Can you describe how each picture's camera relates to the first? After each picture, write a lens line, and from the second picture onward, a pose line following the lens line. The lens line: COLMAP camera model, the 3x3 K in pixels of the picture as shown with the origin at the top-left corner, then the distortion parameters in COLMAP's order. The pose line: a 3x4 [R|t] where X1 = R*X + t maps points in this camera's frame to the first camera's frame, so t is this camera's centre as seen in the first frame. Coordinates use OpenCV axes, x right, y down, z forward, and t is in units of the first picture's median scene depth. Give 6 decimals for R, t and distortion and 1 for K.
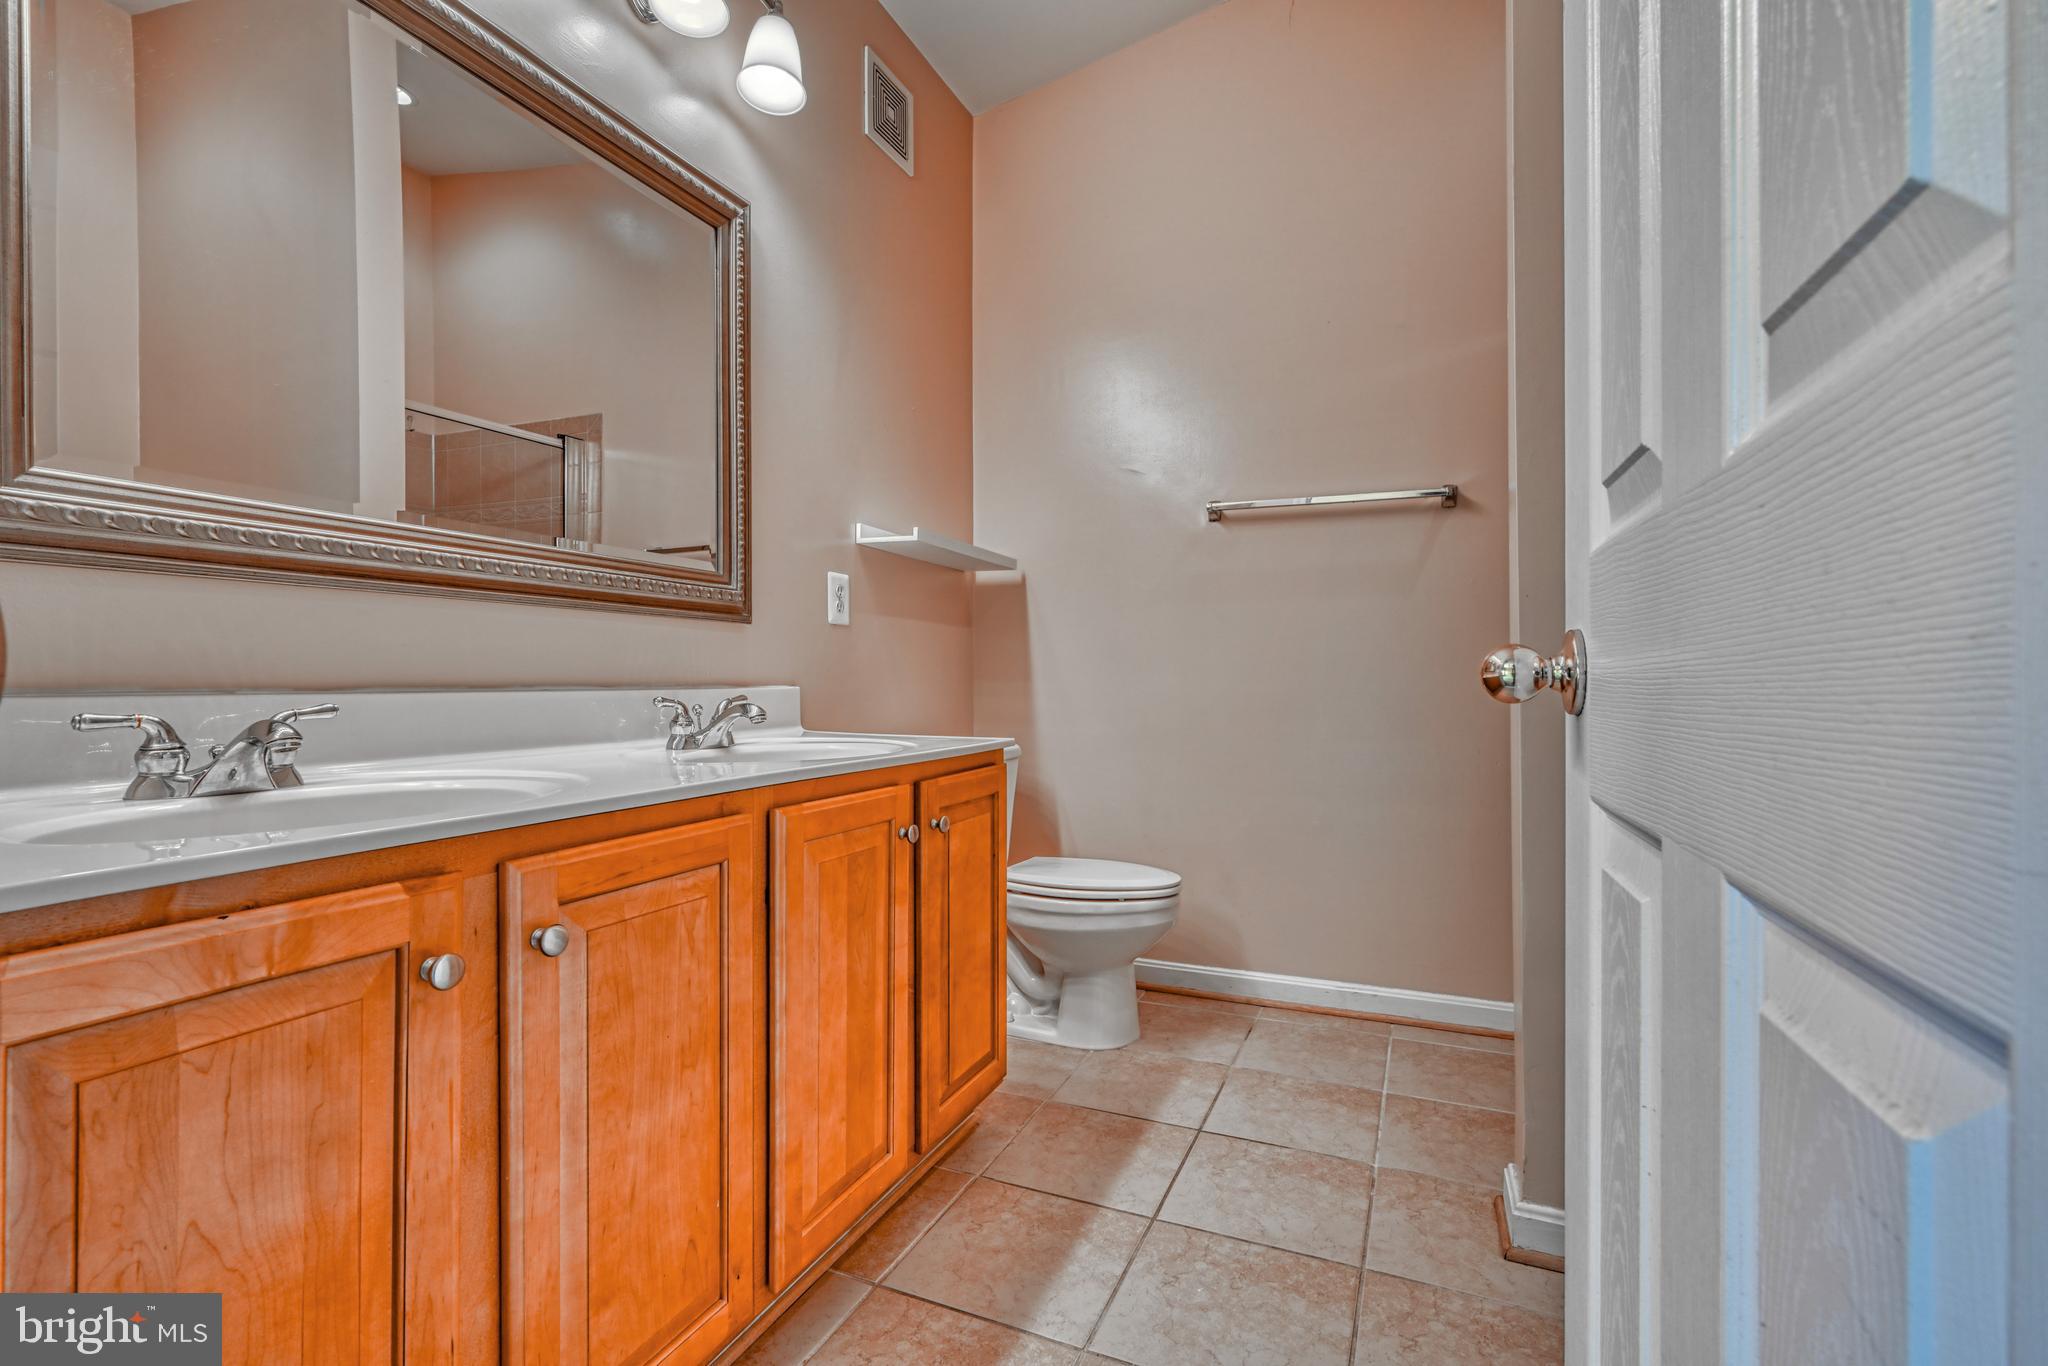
lens RADIAL K [[924.4, 0, 1019.4], [0, 924.4, 676.0], [0, 0, 1]] dist [-0.005133, 0.000401]
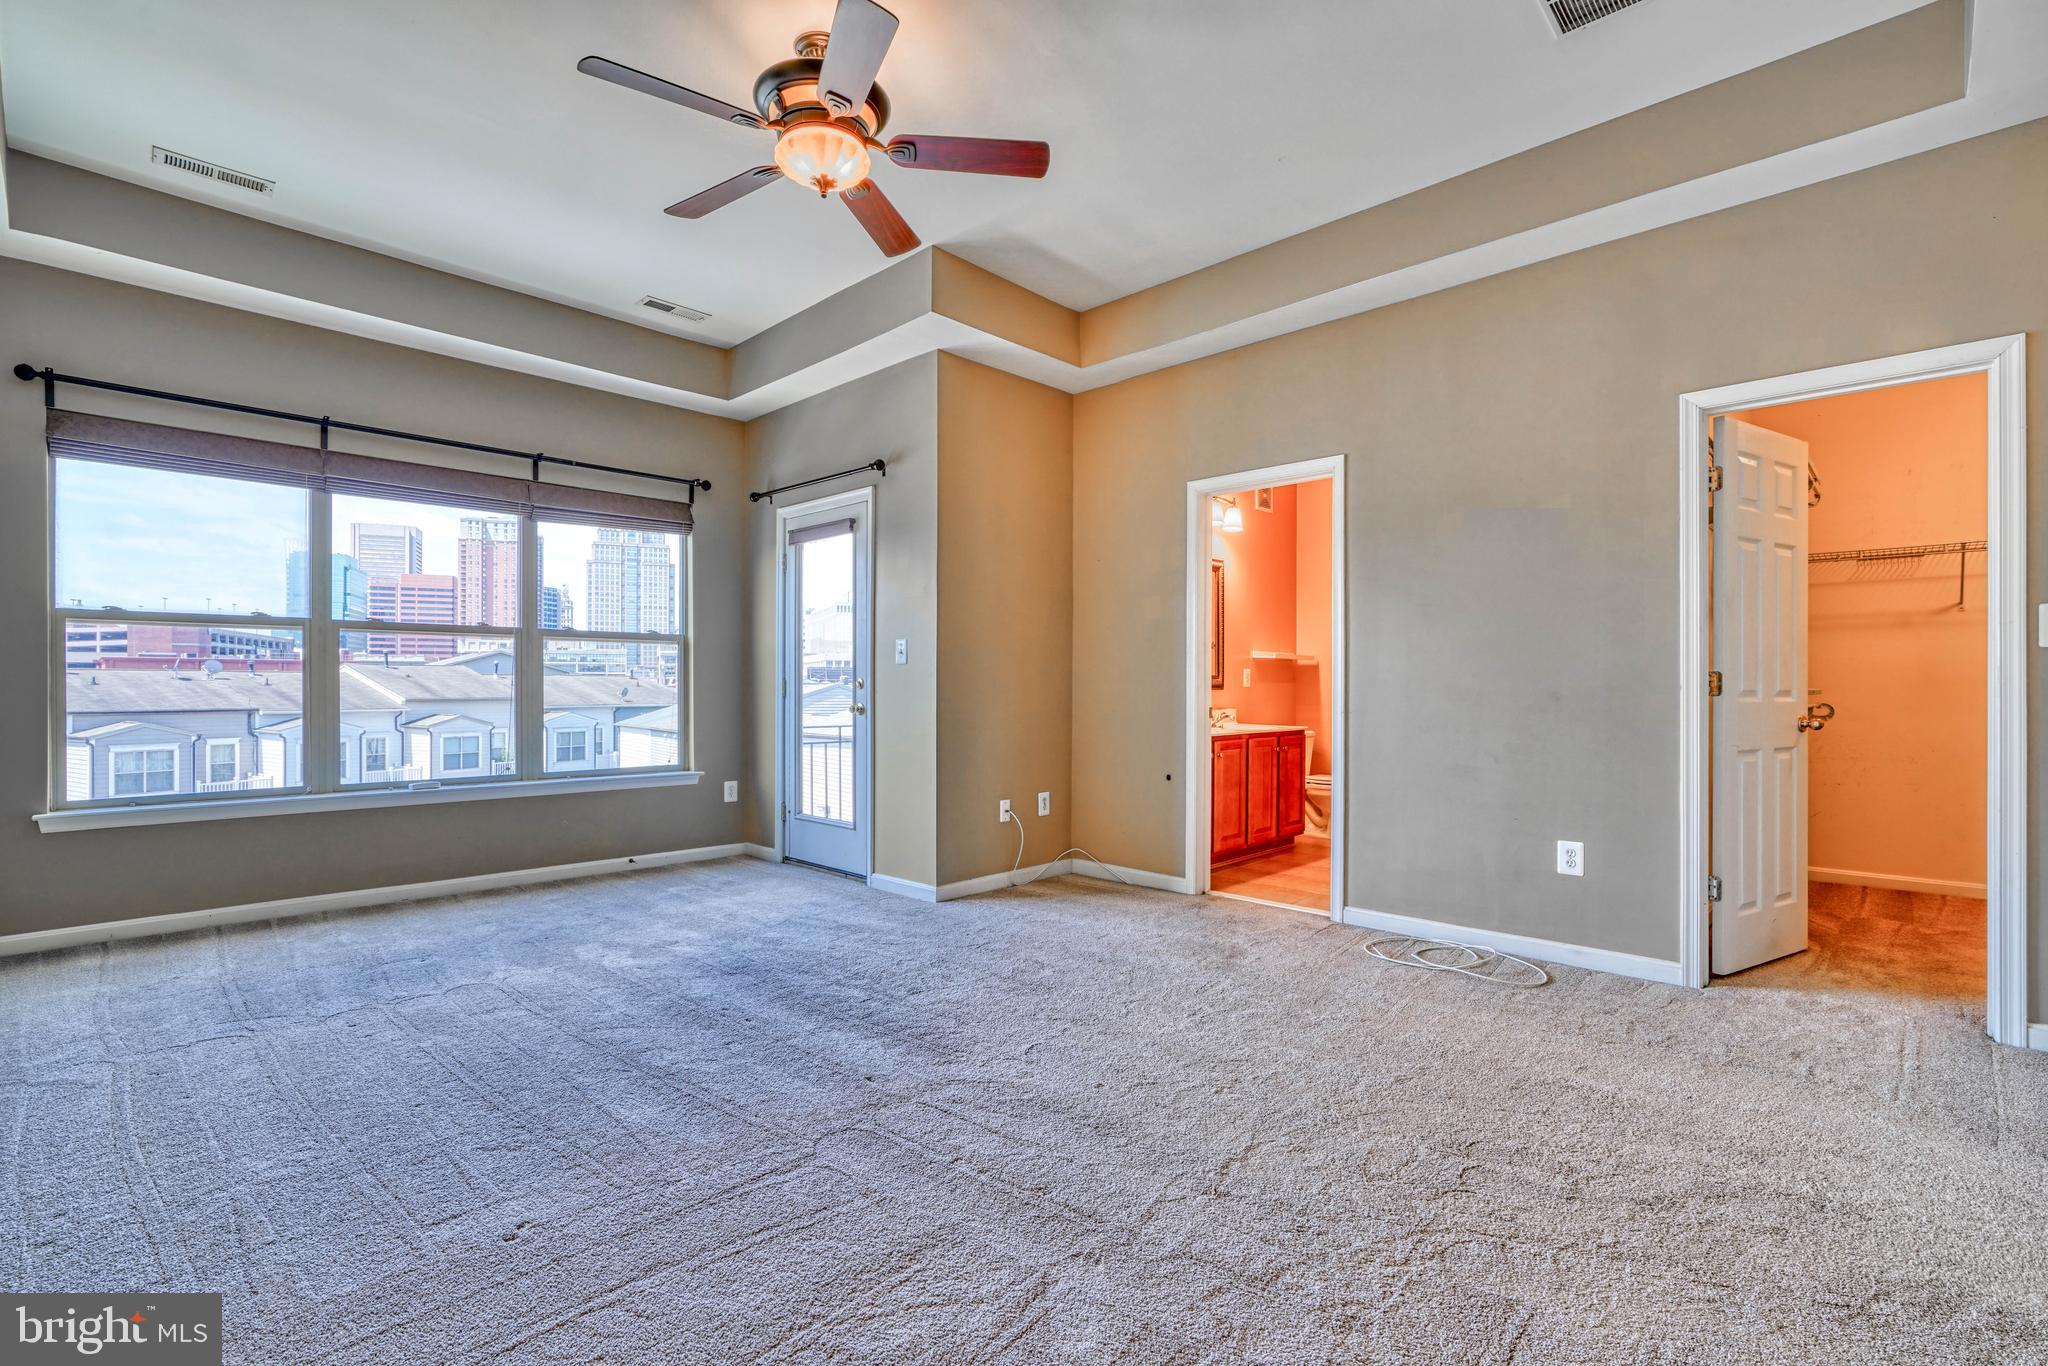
lens RADIAL K [[918.9, 0, 1014.0], [0, 918.9, 685.0], [0, 0, 1]] dist [-0.007803, 0.000560]
pose [[0.938908, 0.006848, -0.344101, 0.125945], [-0.005729, 0.999974, 0.004269, -0.081495], [0.344121, -0.002037, 0.938923, -2.255899]]
